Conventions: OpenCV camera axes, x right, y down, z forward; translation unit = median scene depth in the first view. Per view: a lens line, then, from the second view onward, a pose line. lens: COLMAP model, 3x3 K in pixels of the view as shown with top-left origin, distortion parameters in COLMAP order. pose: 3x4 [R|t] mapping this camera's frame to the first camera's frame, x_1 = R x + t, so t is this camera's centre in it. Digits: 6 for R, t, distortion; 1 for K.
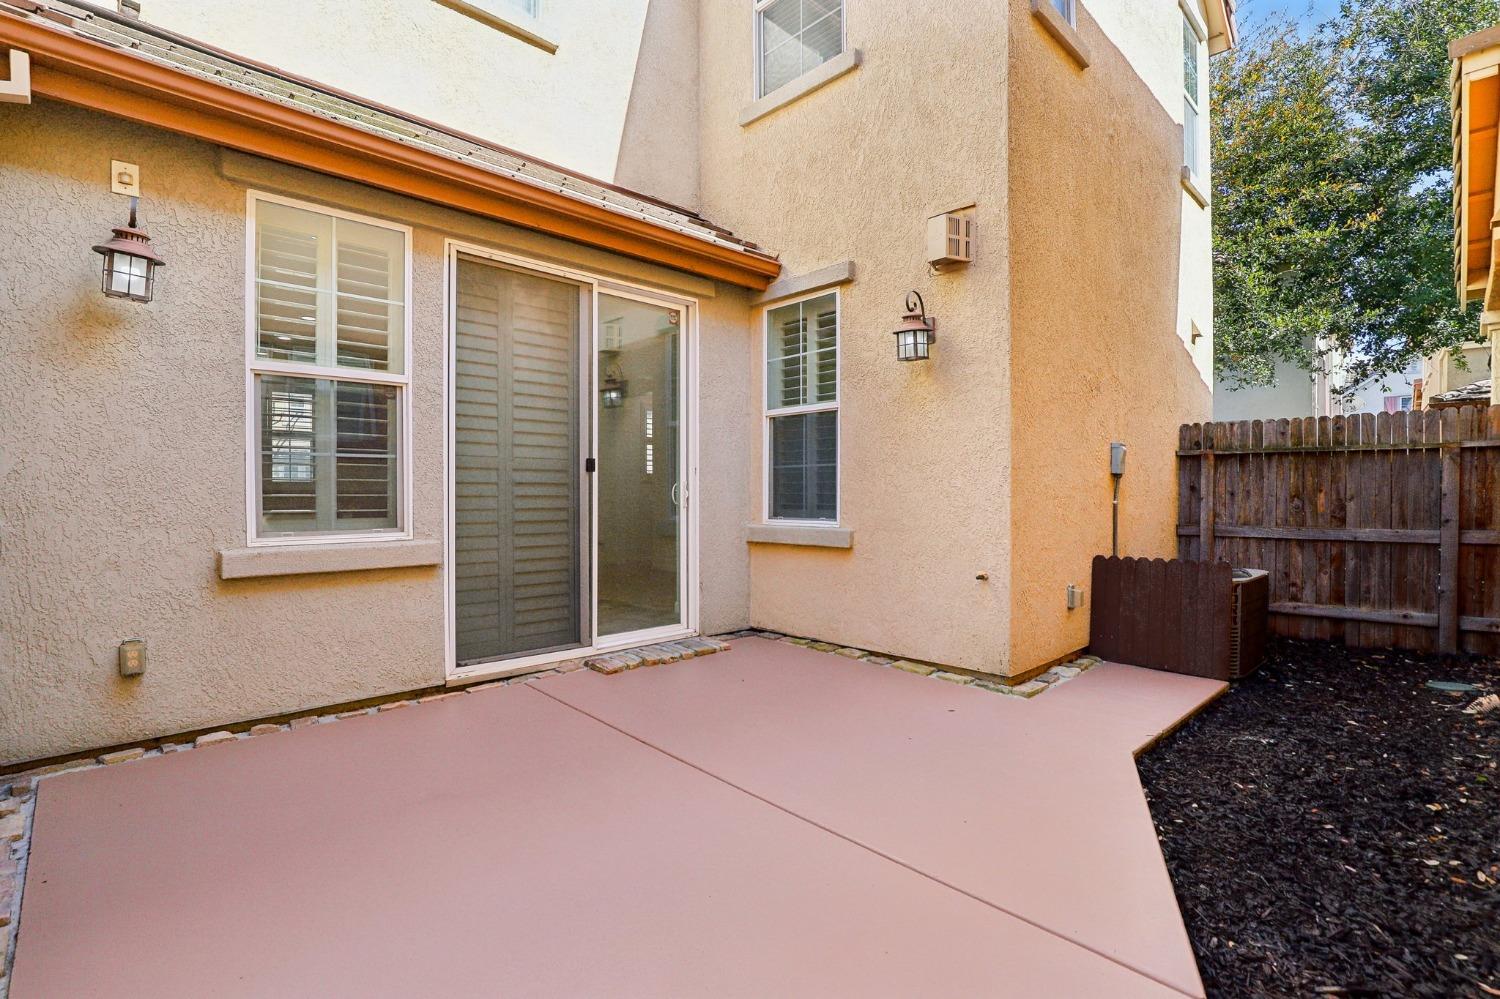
lens RADIAL K [[698.4, 0, 748.0], [0, 698.4, 501.5], [0, 0, 1]] dist [-0.020470, 0.007158]
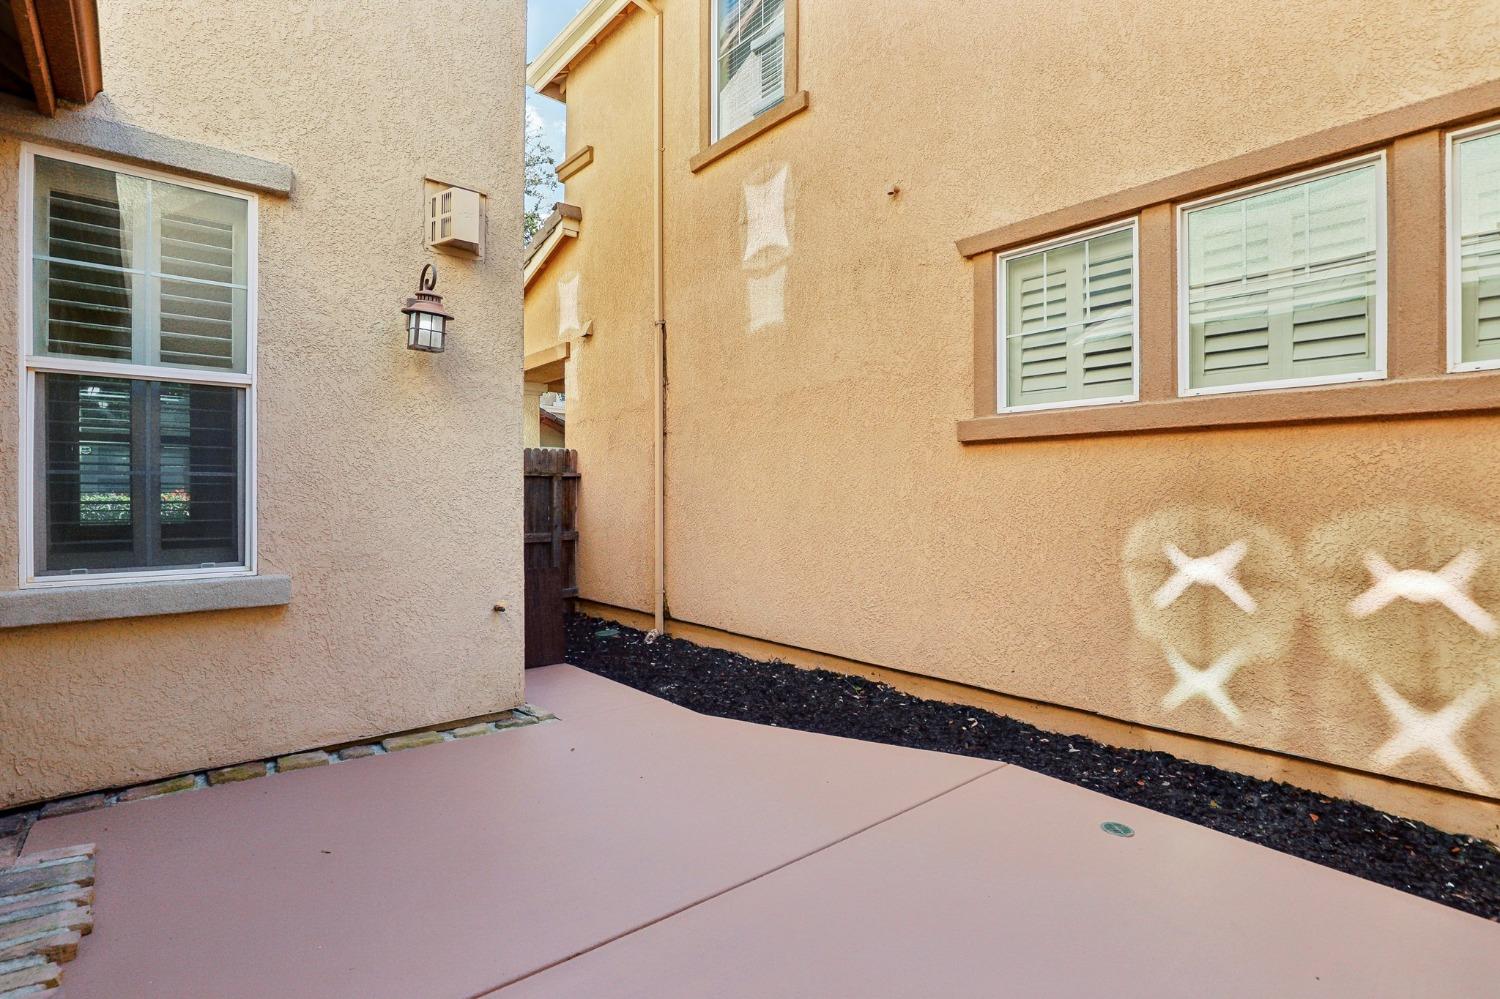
lens RADIAL K [[689.6, 0, 791.7], [0, 689.6, 494.7], [0, 0, 1]] dist [0.019934, -0.000239]
pose [[0.065531, 0.006747, 0.997828, -0.478129], [0.015448, 0.999850, -0.007775, -0.023842], [-0.997731, 0.015924, 0.065417, 0.484549]]
